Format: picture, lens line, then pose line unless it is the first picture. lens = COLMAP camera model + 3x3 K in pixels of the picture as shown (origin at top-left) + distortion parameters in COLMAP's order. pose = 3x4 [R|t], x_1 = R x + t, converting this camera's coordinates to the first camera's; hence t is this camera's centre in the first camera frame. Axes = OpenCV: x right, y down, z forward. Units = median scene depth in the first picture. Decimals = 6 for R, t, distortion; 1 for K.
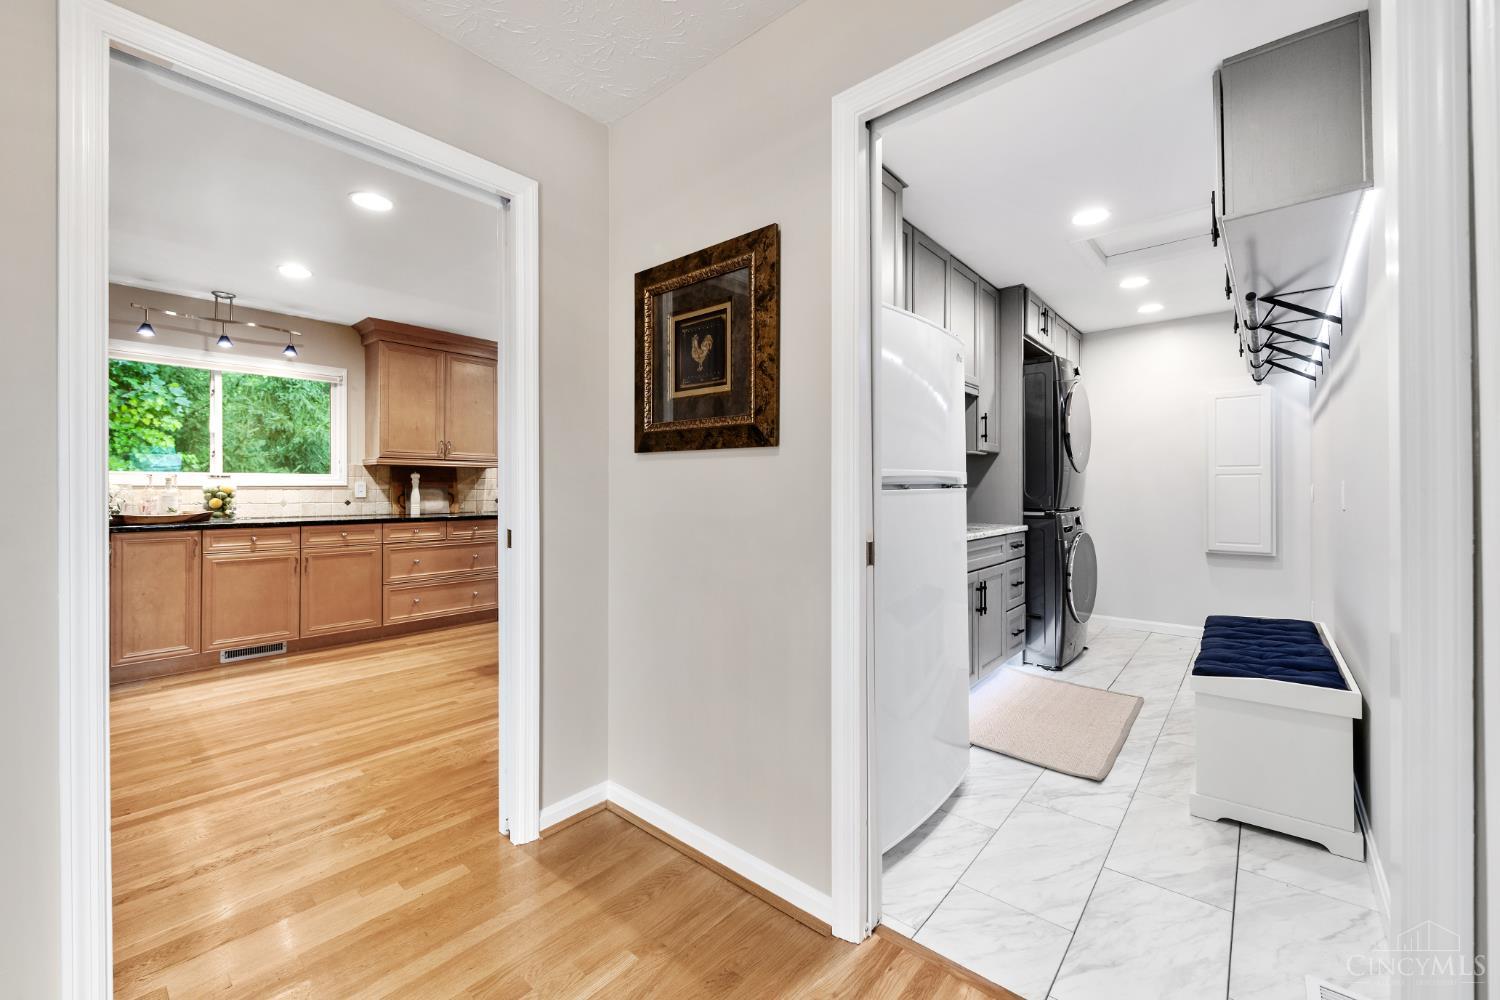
lens RADIAL K [[596.4, 0, 741.6], [0, 596.4, 486.7], [0, 0, 1]] dist [-0.000687, -0.001225]
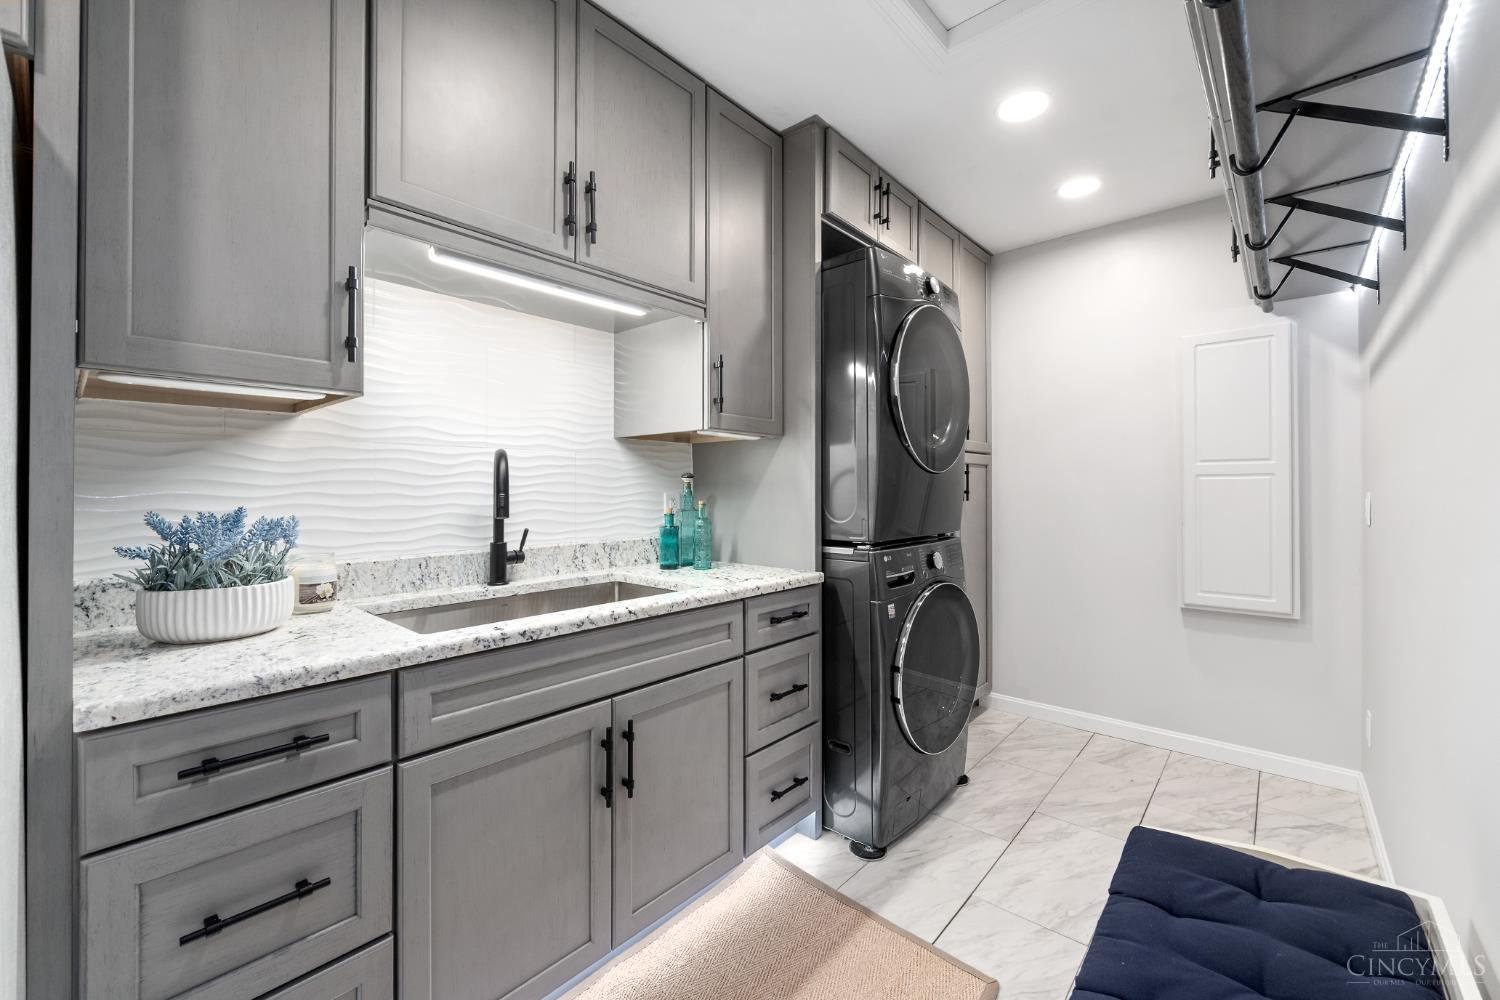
lens RADIAL K [[596.4, 0, 750.0], [0, 596.4, 492.5], [0, 0, 1]] dist [-0.000687, -0.001225]
pose [[0.999947, -0.003093, -0.009813, 0.398462], [0.003056, 0.999988, -0.003818, -0.003709], [0.009825, 0.003788, 0.999945, 0.449665]]
